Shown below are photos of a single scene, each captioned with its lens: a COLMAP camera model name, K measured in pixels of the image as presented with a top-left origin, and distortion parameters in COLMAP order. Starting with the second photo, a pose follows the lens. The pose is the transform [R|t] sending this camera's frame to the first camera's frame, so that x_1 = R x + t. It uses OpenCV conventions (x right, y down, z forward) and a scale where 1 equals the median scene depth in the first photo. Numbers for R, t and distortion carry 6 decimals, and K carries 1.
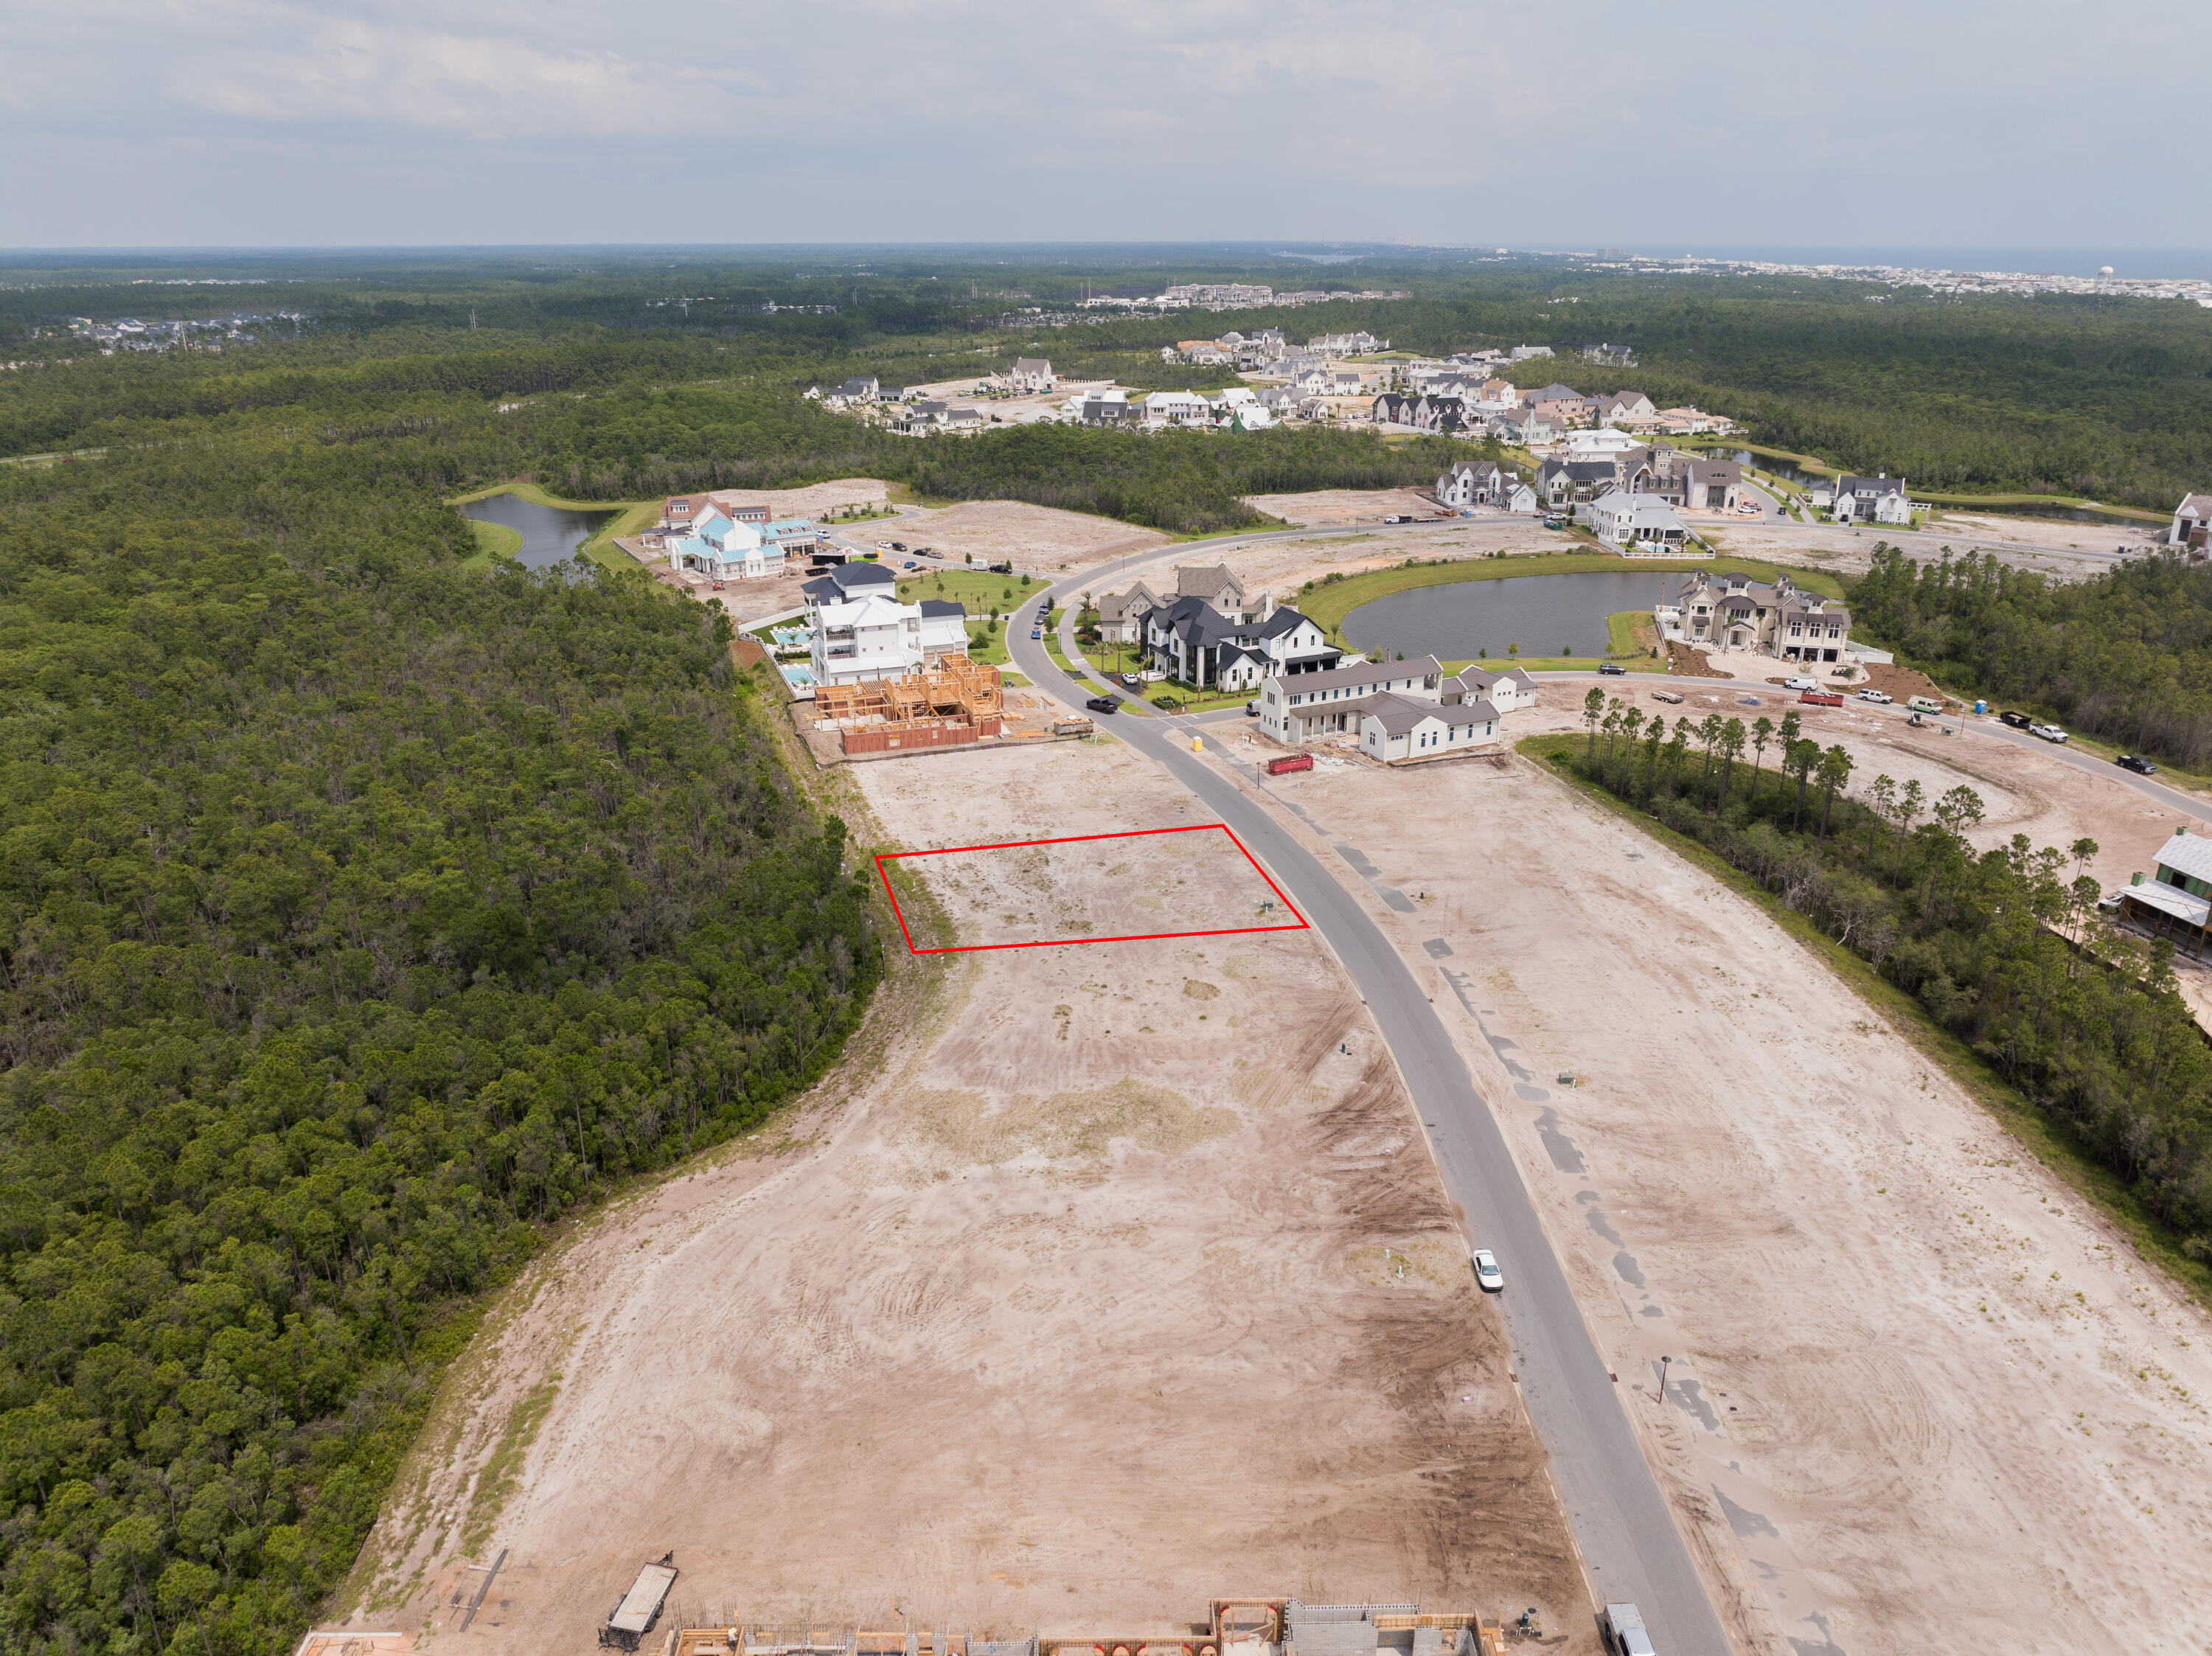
lens RADIAL K [[1548.8, 0, 1112.7], [0, 1548.8, 829.3], [0, 0, 1]] dist [-0.034407, 0.020957]
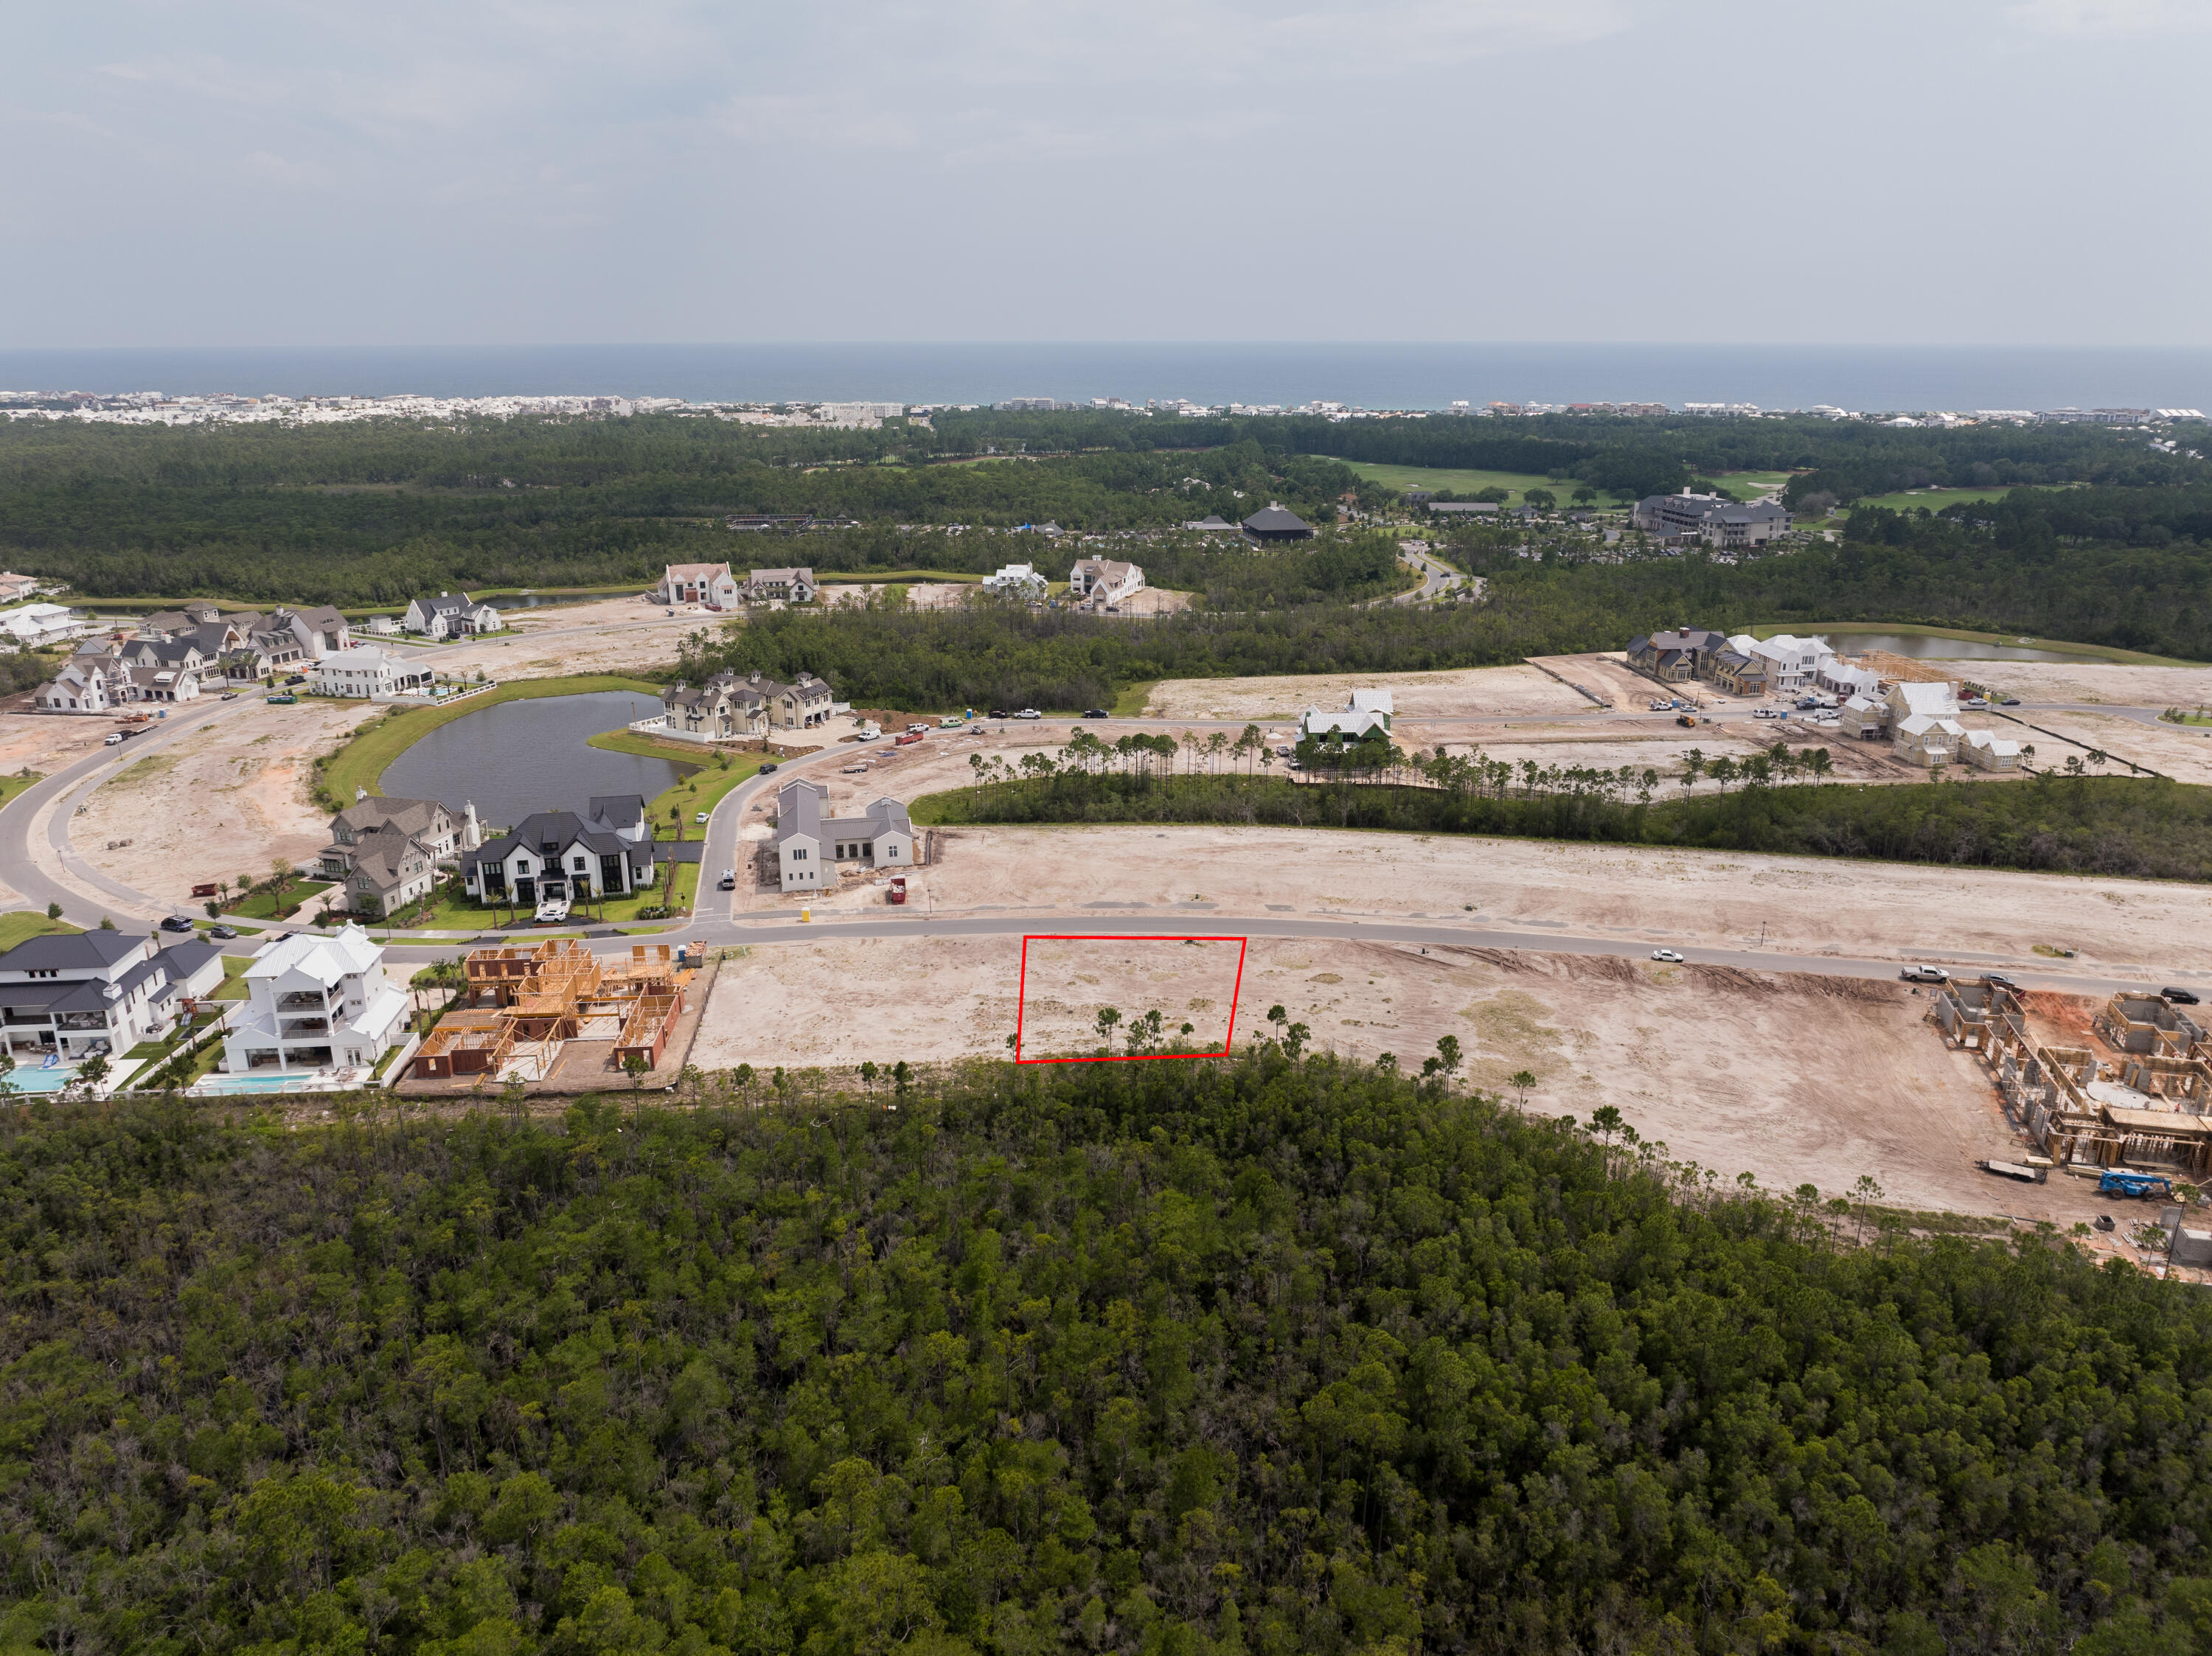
lens RADIAL K [[1554.5, 0, 1112.5], [0, 1554.5, 821.1], [0, 0, 1]] dist [-0.038627, 0.025049]
pose [[0.245884, -0.289675, 0.925002, -0.808374], [0.349854, 0.916494, 0.194013, -0.235221], [-0.903960, 0.275911, 0.326695, 0.465869]]
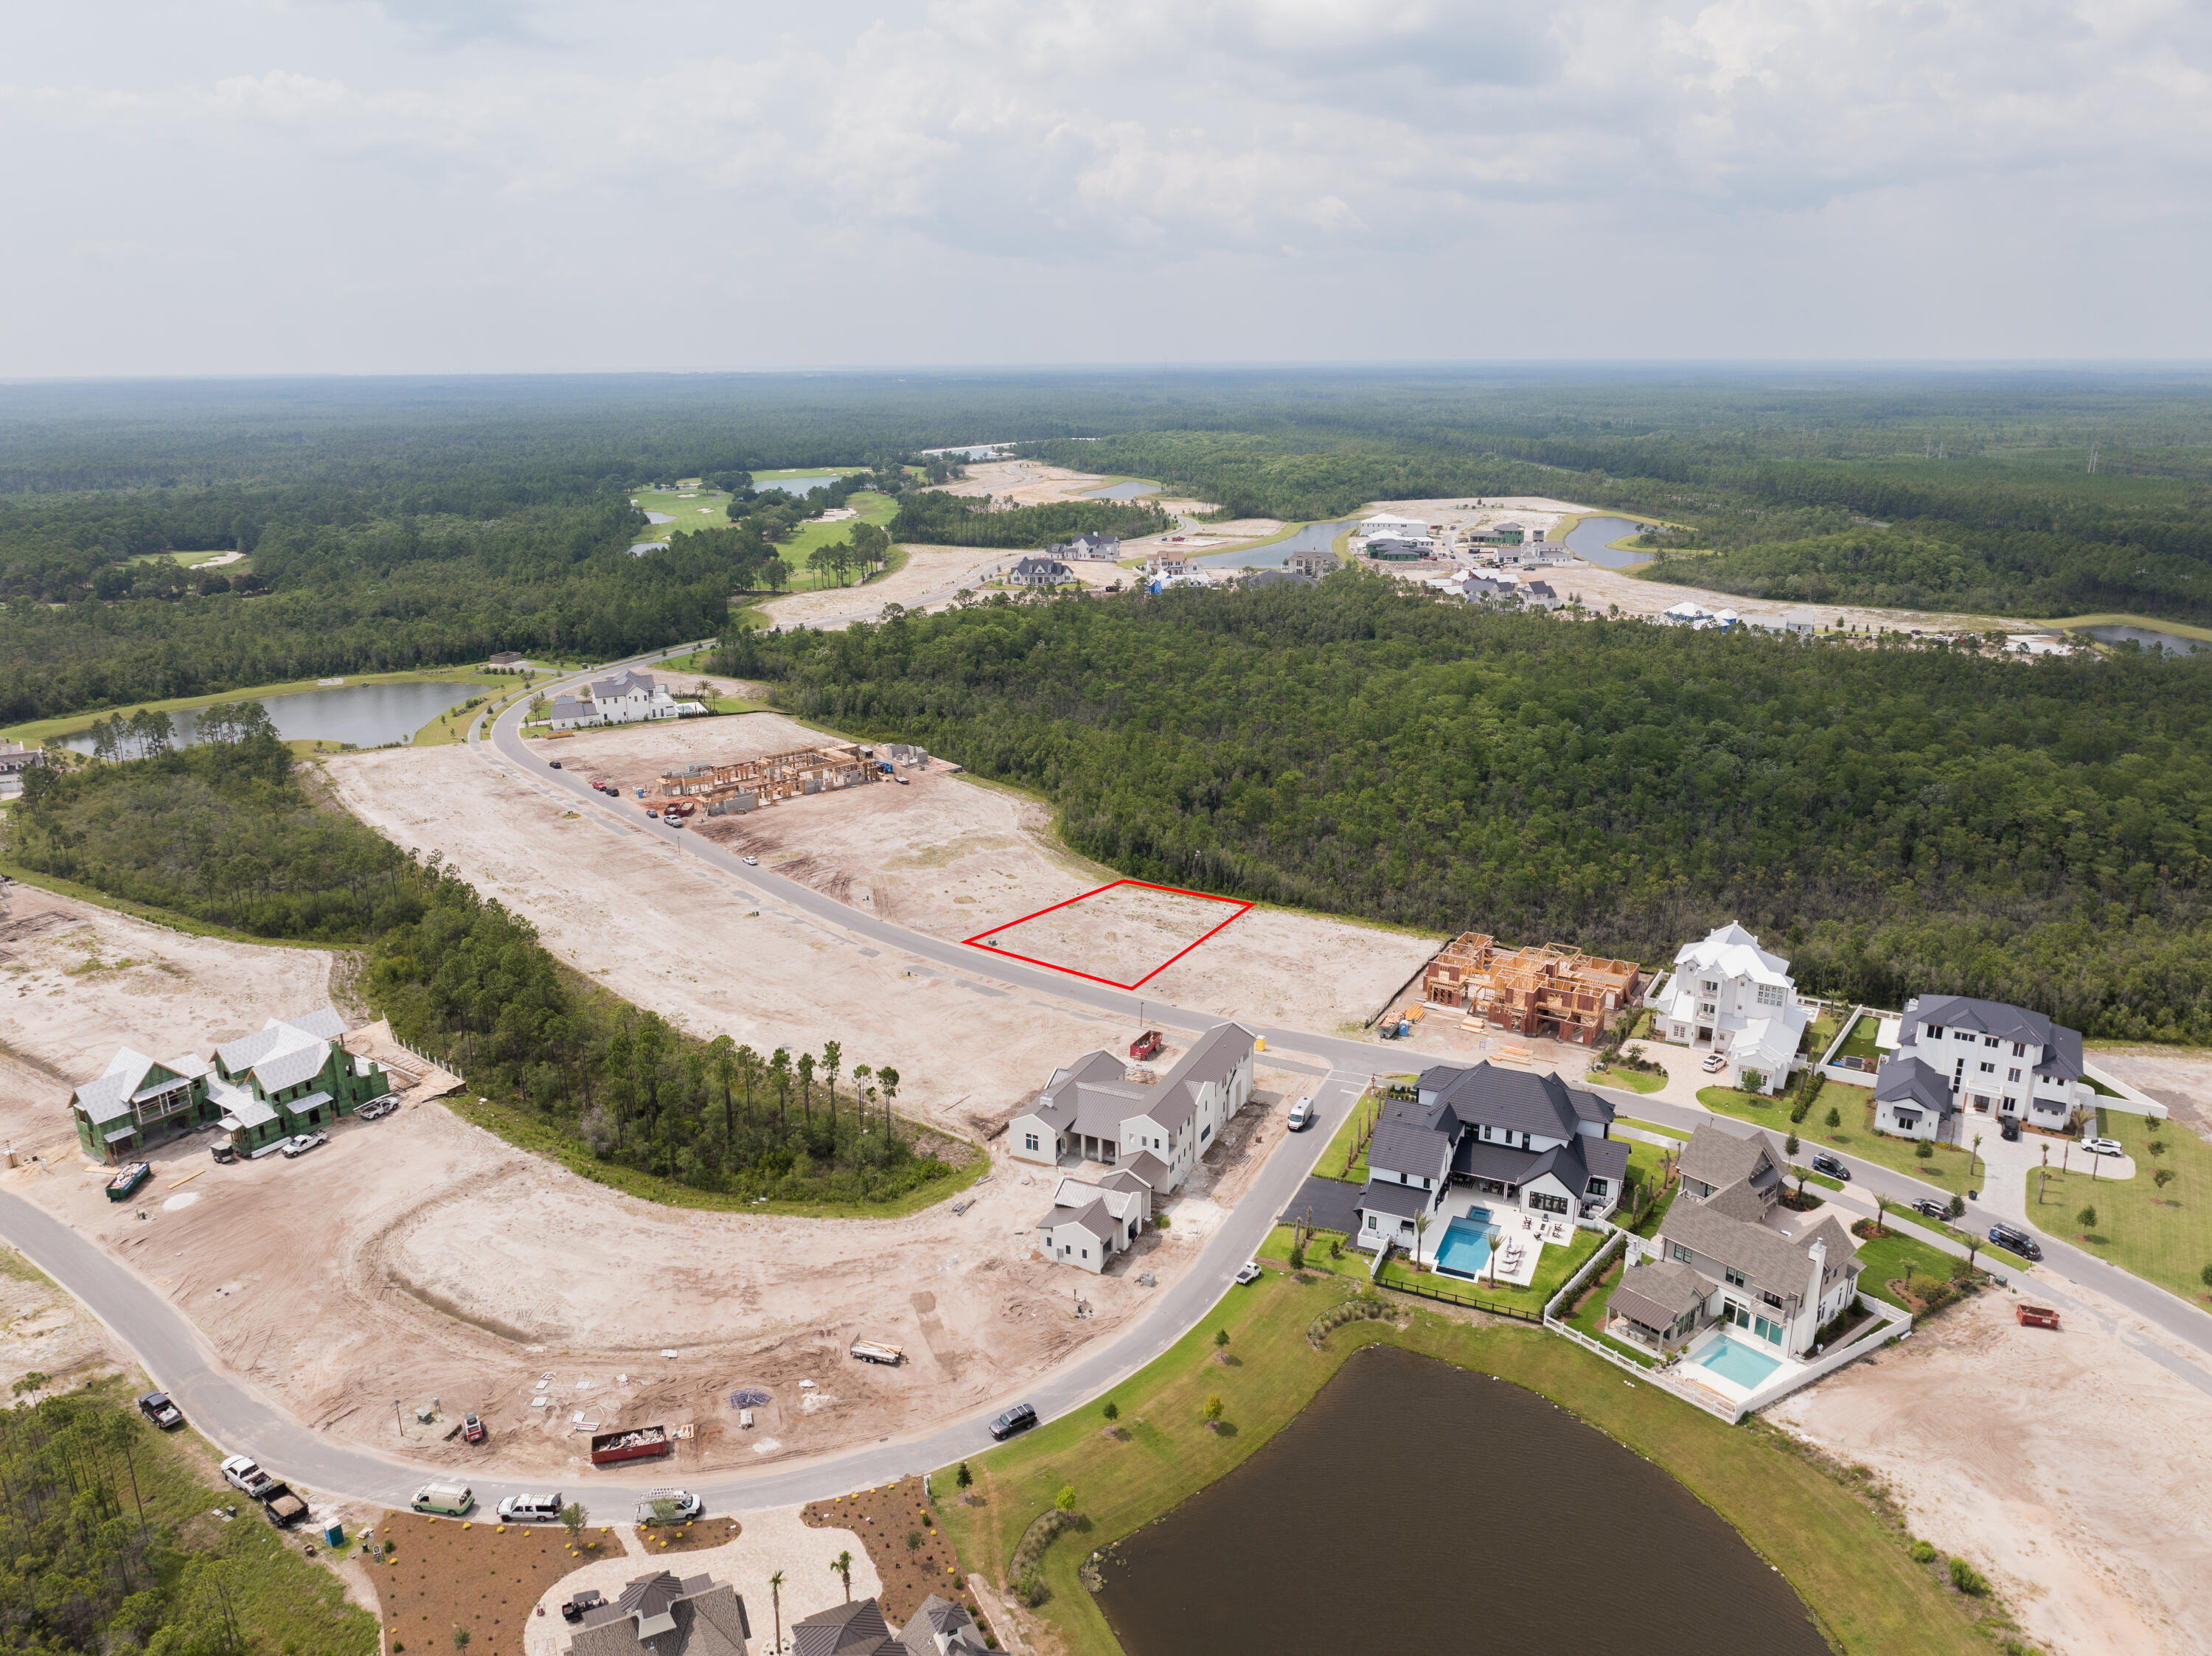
lens RADIAL K [[1565.6, 0, 1112.6], [0, 1565.6, 777.7], [0, 0, 1]] dist [-0.036273, 0.023013]
pose [[-0.768057, 0.173438, -0.616447, 0.680523], [-0.222993, 0.829942, 0.511341, -0.653795], [0.600302, 0.530203, -0.598768, 1.418954]]
